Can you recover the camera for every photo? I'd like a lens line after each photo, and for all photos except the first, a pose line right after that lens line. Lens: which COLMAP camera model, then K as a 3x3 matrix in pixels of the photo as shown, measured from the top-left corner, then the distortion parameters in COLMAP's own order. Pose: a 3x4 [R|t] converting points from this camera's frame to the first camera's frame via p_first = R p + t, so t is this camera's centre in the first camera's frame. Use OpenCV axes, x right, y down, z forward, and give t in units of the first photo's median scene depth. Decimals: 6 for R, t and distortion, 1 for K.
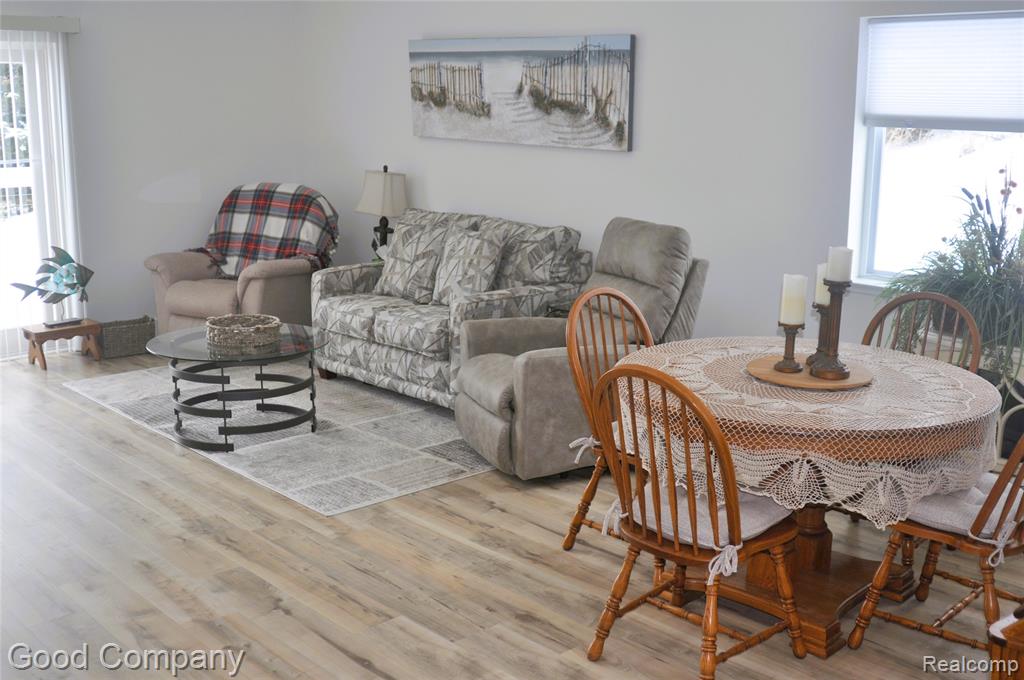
lens RADIAL K [[1098.5, 0, 514.1], [0, 1098.5, 334.4], [0, 0, 1]] dist [-0.119473, 0.000000]
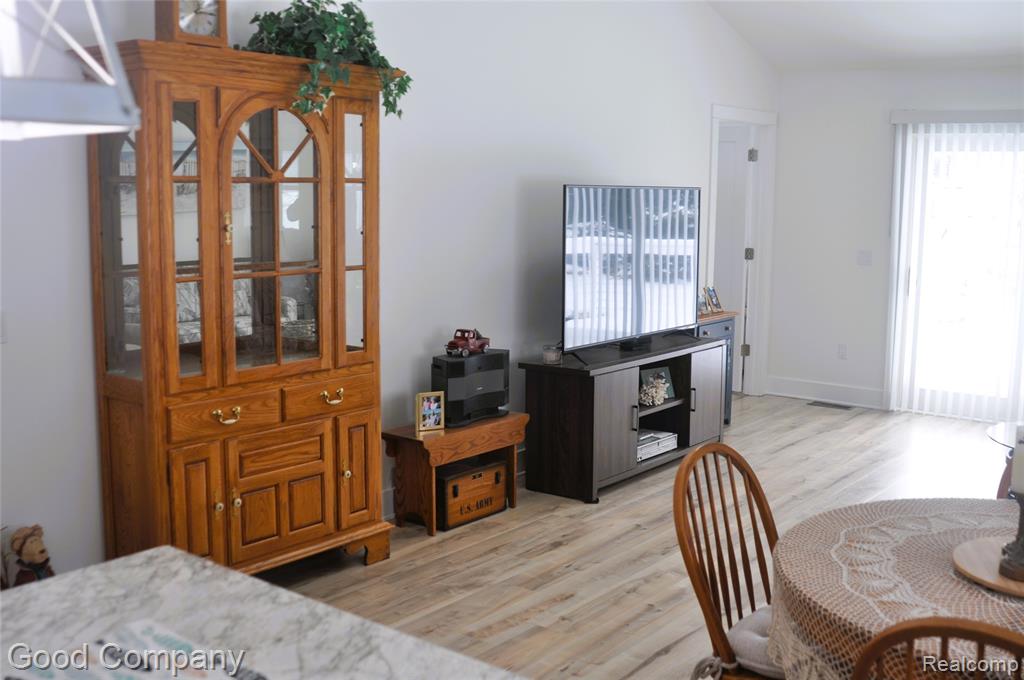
lens RADIAL K [[1098.5, 0, 523.0], [0, 1098.5, 351.3], [0, 0, 1]] dist [-0.119473, 0.000000]
pose [[0.161032, 0.148805, -0.975667, 0.521190], [-0.215503, 0.970016, 0.112375, -0.064090], [0.963134, 0.192163, 0.188271, 0.310665]]
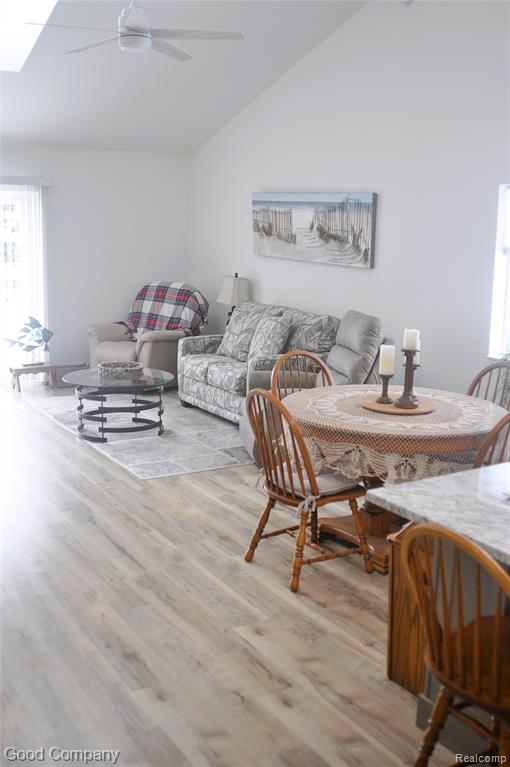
lens RADIAL K [[822.8, 0, 256.3], [0, 822.8, 380.9], [0, 0, 1]] dist [-0.119473, 0.000000]
pose [[0.978346, 0.051124, -0.200561, 0.185005], [-0.055341, 0.998348, -0.015472, 0.017905], [0.199439, 0.026237, 0.979559, -0.157881]]
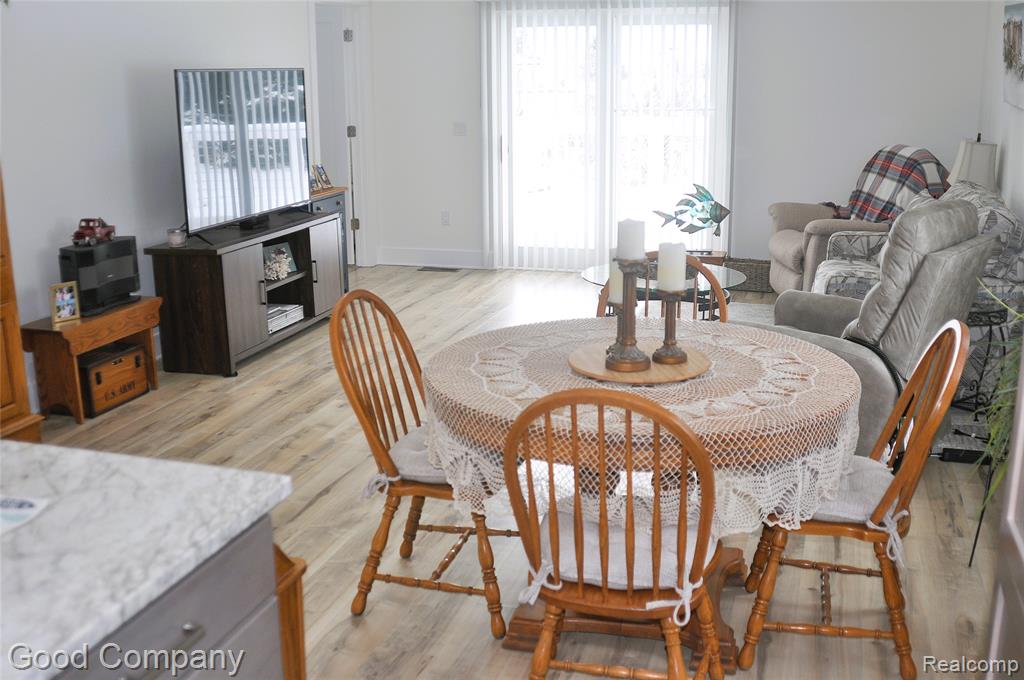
lens RADIAL K [[1098.5, 0, 520.8], [0, 1098.5, 340.3], [0, 0, 1]] dist [-0.119473, 0.000000]
pose [[0.506713, 0.202511, -0.837992, 0.576466], [-0.168624, 0.976526, 0.134026, -0.050988], [0.845463, 0.073393, 0.528967, 0.269692]]
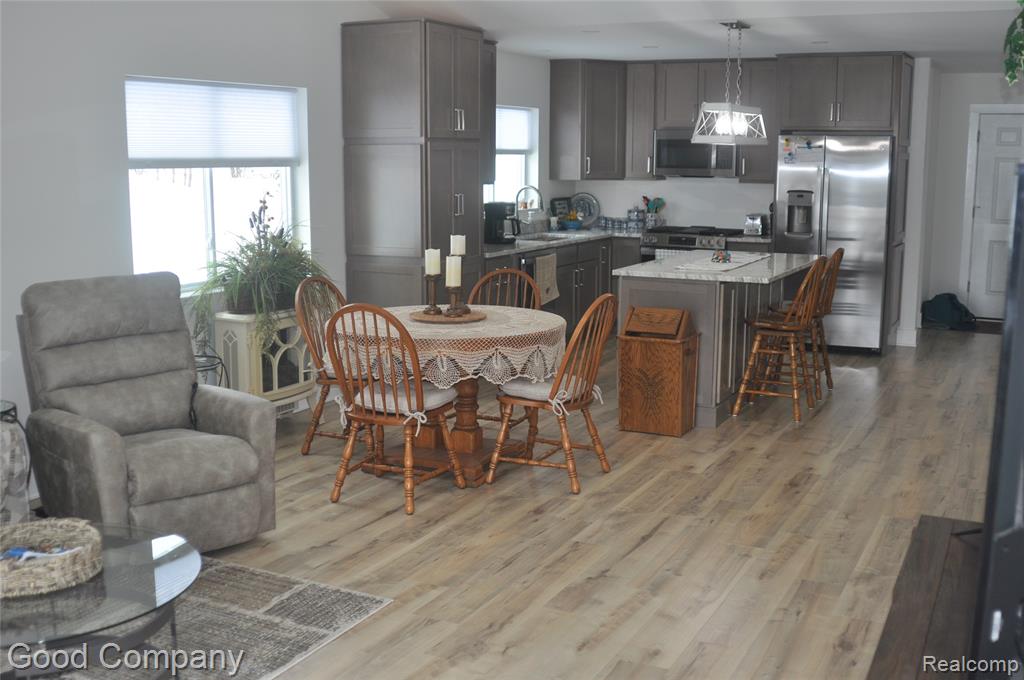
lens RADIAL K [[1098.5, 0, 517.9], [0, 1098.5, 348.9], [0, 0, 1]] dist [-0.119473, 0.000000]
pose [[-0.346021, -0.169852, 0.922724, -0.757150], [0.186451, 0.951413, 0.245051, -0.177679], [-0.919514, 0.256836, -0.297539, 0.838217]]
